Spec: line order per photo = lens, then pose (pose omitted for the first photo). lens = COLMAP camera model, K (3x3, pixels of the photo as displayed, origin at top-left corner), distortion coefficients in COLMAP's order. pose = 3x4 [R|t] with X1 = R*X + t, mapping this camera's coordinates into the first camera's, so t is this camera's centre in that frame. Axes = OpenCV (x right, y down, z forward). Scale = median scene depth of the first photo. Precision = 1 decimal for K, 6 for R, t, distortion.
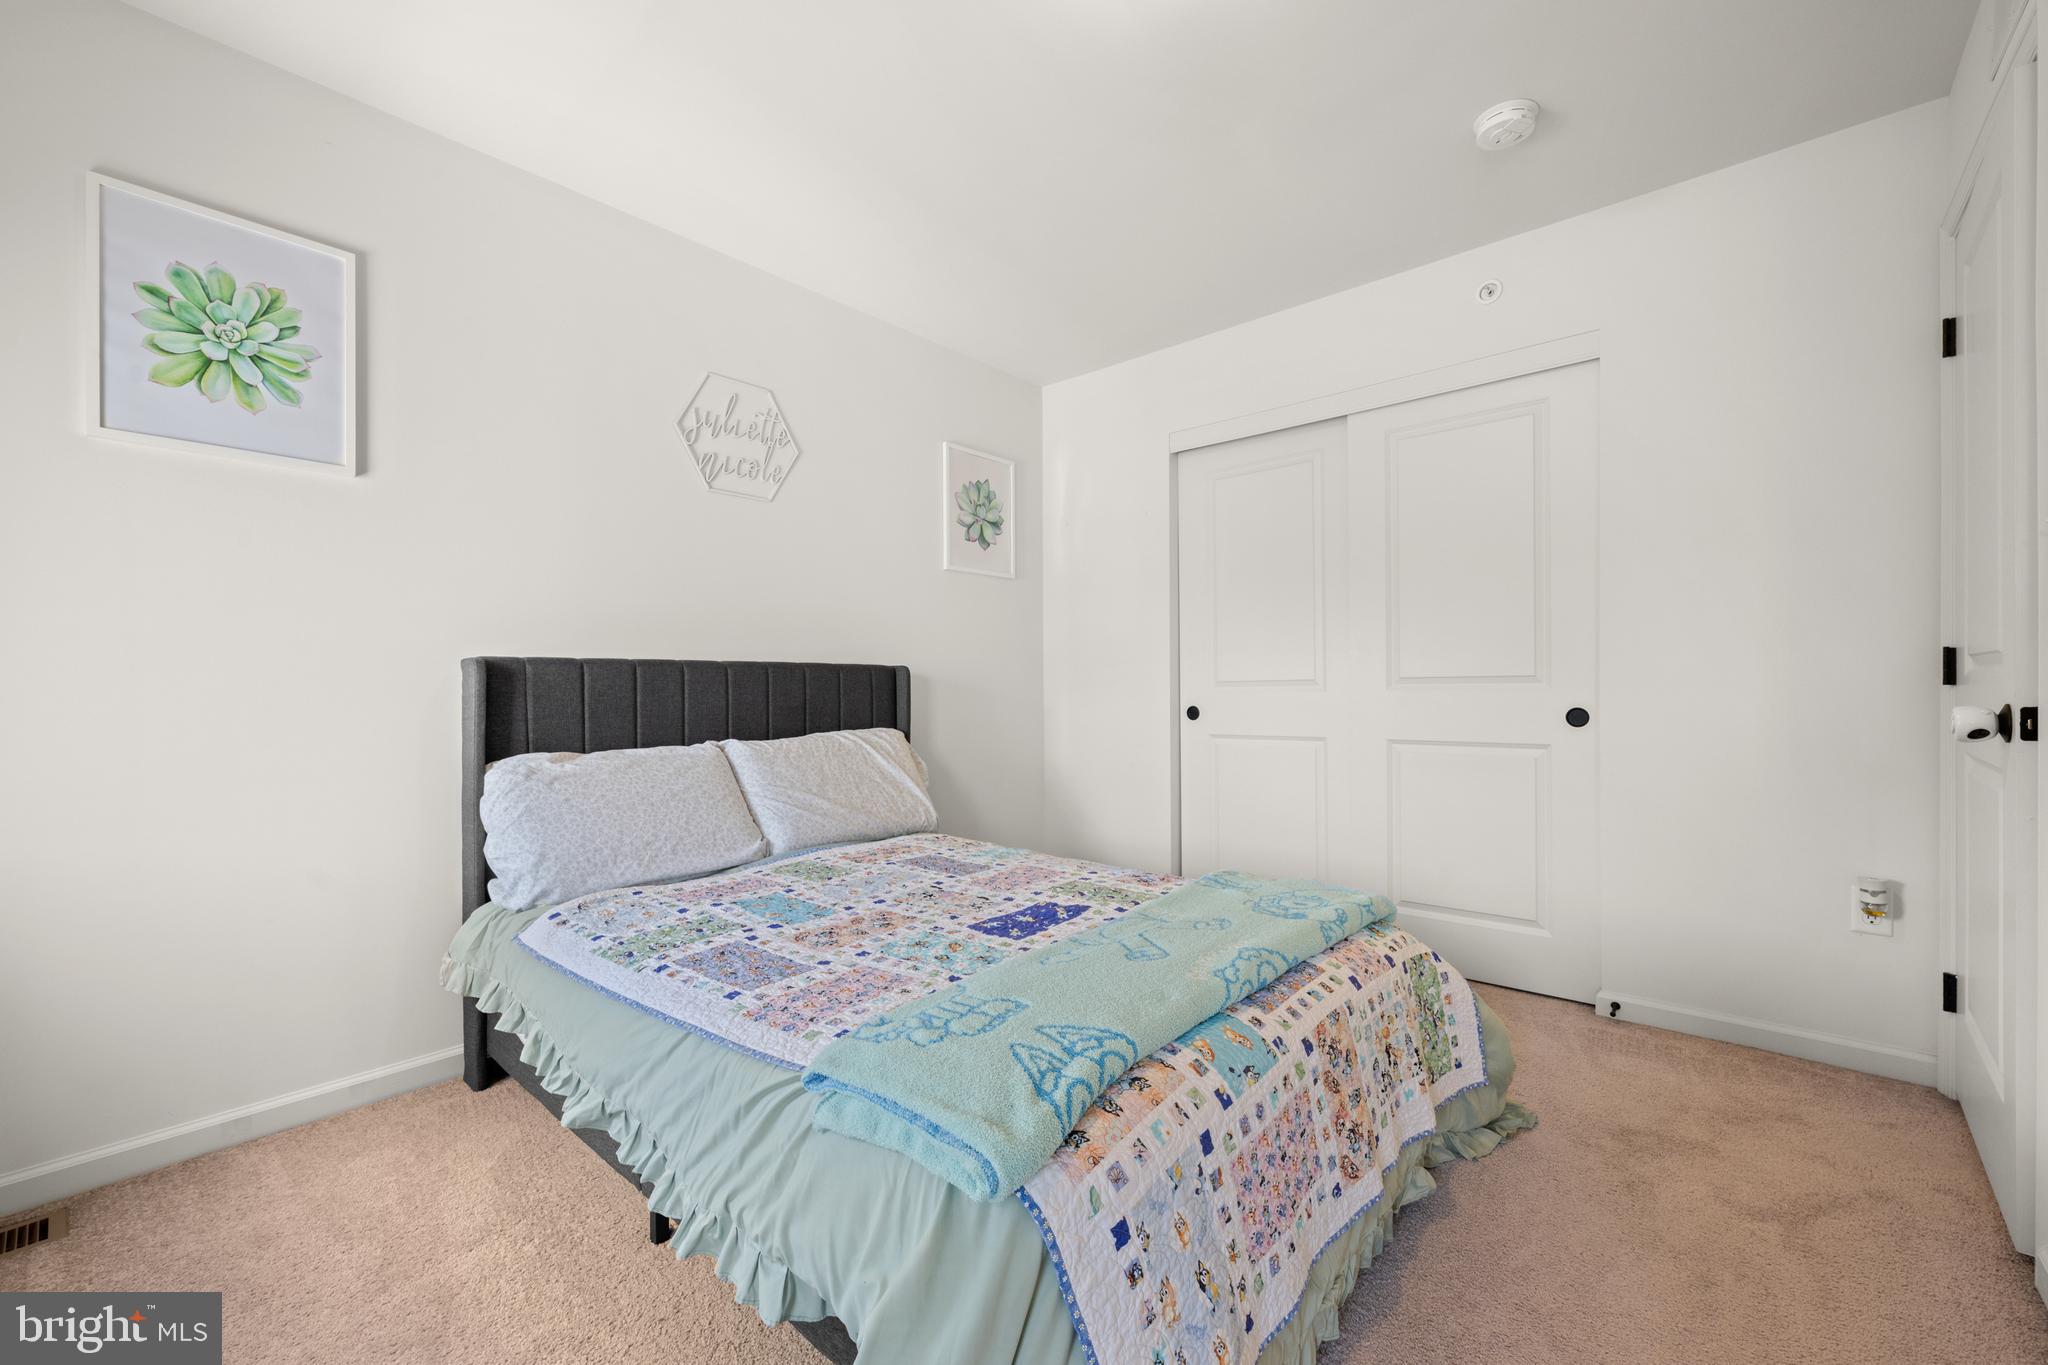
lens RADIAL K [[818.7, 0, 1020.0], [0, 818.7, 687.8], [0, 0, 1]] dist [0.000951, -0.000148]
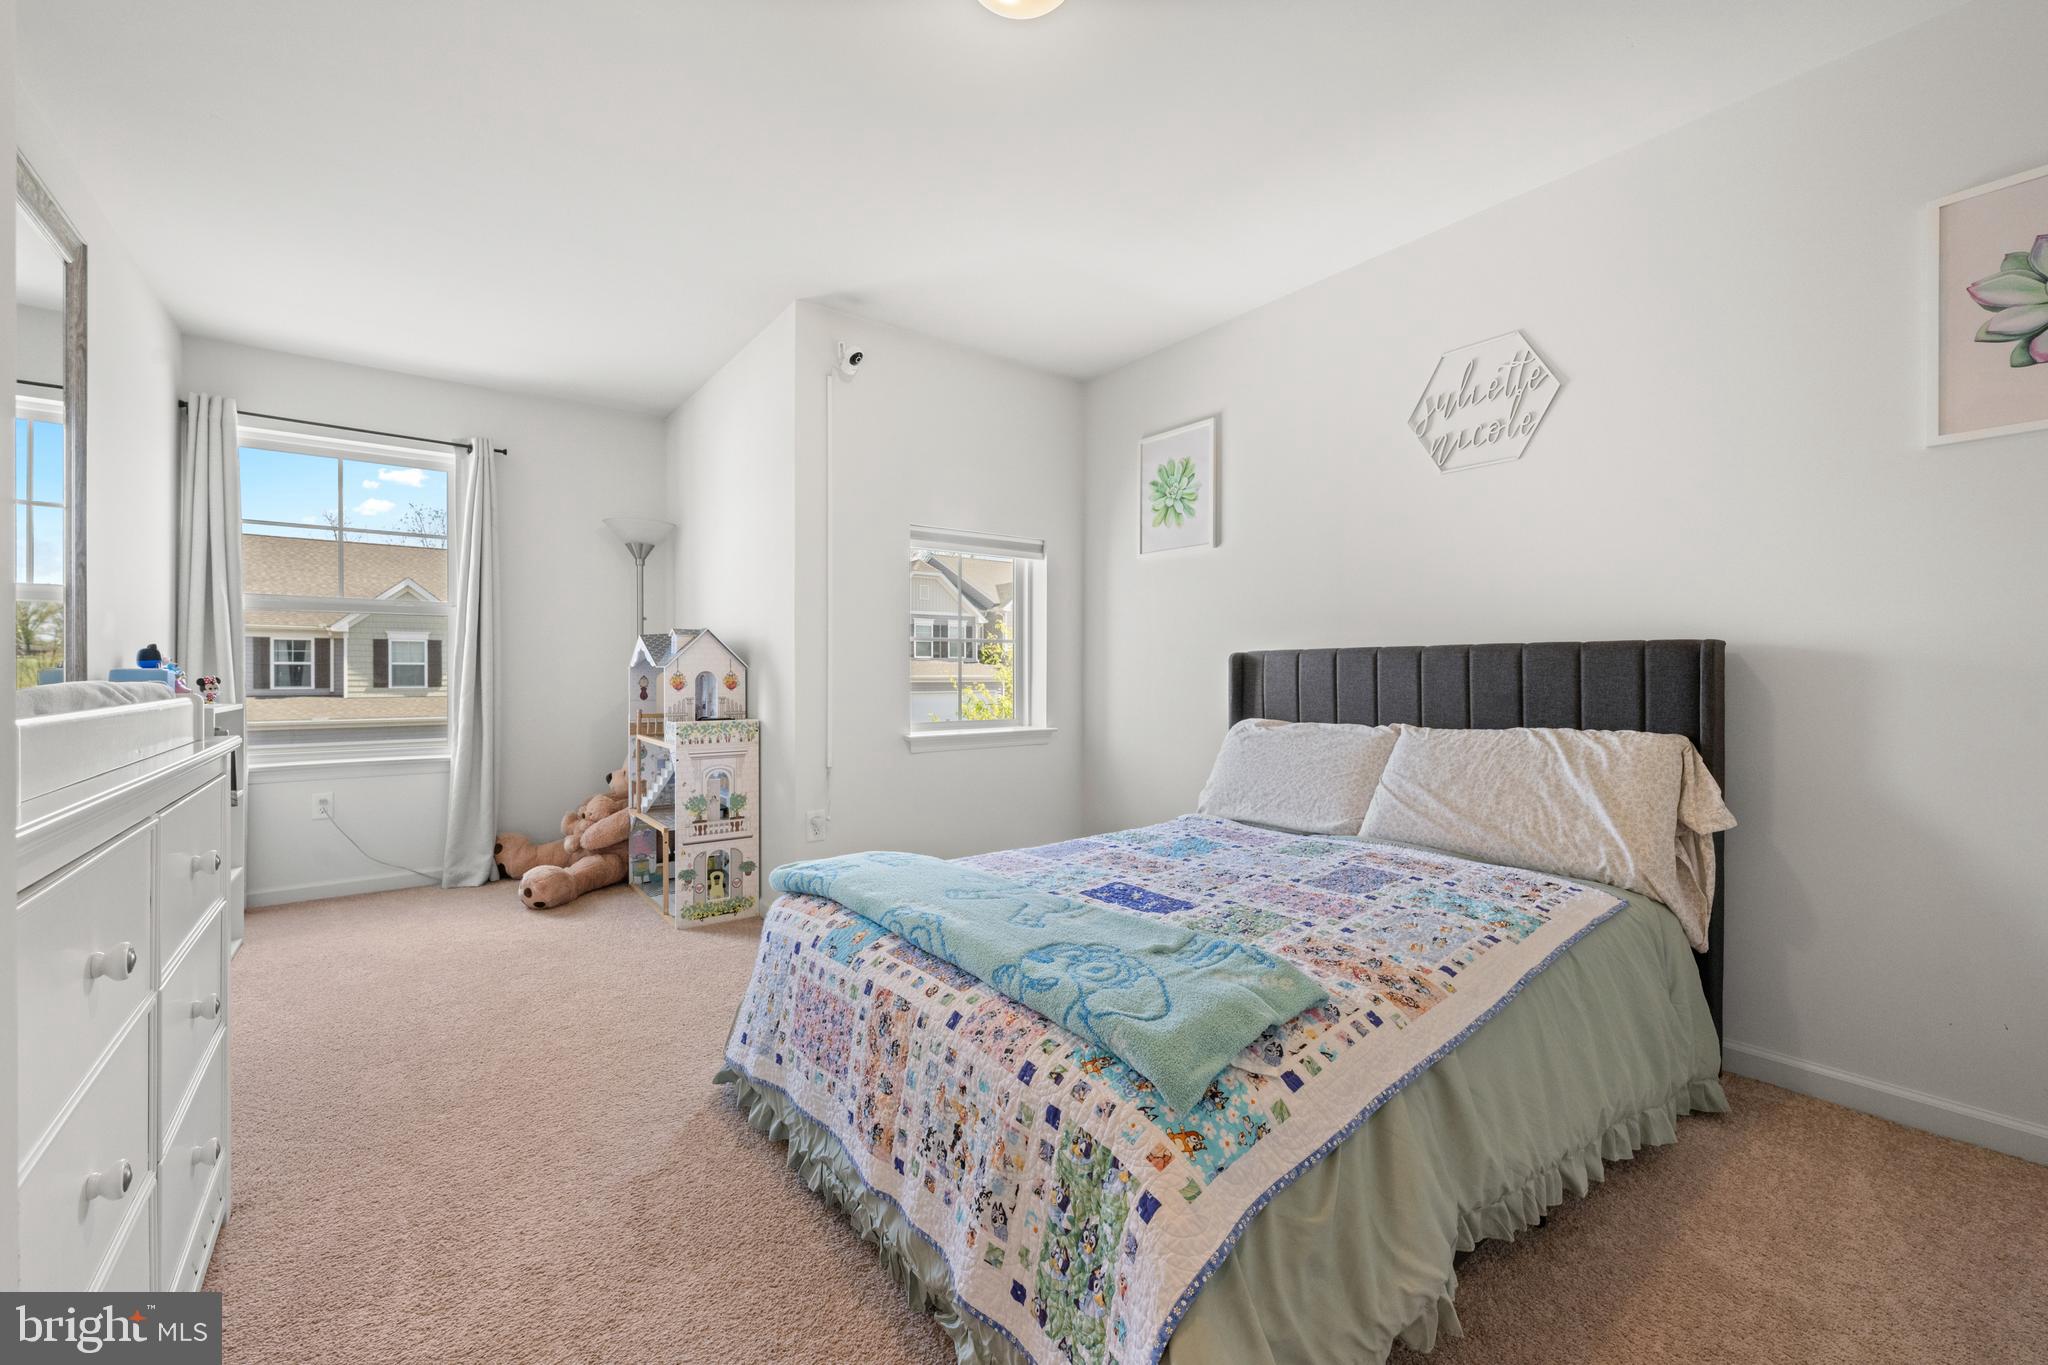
lens RADIAL K [[818.7, 0, 1019.9], [0, 818.7, 670.3], [0, 0, 1]] dist [0.000951, -0.000148]
pose [[-0.199071, 0.005448, -0.979970, 0.920829], [0.002831, 0.999984, 0.004984, -0.011628], [0.979981, -0.001782, -0.199083, 0.918578]]
